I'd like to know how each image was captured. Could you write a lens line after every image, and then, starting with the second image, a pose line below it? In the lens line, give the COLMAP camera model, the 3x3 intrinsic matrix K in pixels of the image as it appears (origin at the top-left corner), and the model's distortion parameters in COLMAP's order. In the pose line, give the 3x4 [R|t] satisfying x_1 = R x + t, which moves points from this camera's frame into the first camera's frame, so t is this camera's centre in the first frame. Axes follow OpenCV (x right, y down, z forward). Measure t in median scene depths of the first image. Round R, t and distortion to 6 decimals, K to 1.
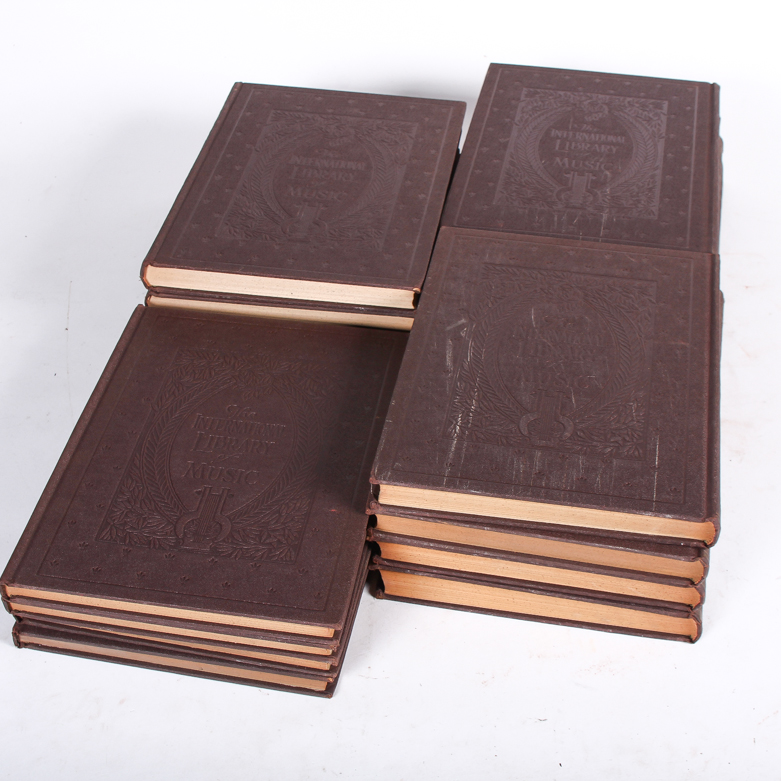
lens RADIAL K [[1352.7, 0, 390.5], [0, 1352.7, 390.5], [0, 0, 1]] dist [-0.129874, 0.177327]
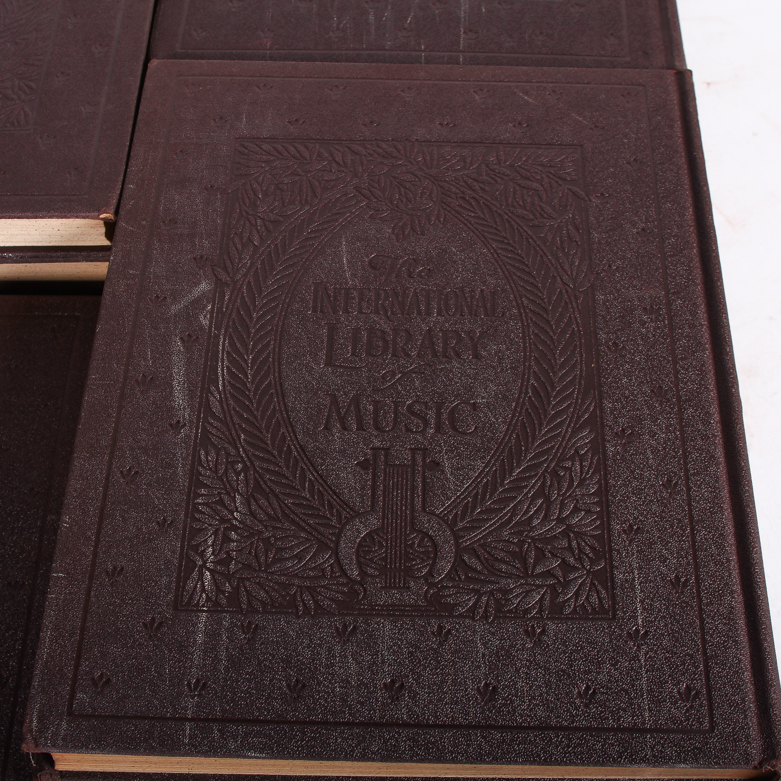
lens RADIAL K [[1352.7, 0, 390.5], [0, 1352.7, 390.5], [0, 0, 1]] dist [-0.129874, 0.177327]
pose [[0.987443, -0.122899, 0.099257, 0.067784], [0.094347, 0.962737, 0.253449, -0.132873], [-0.126707, -0.240902, 0.962243, 0.519158]]
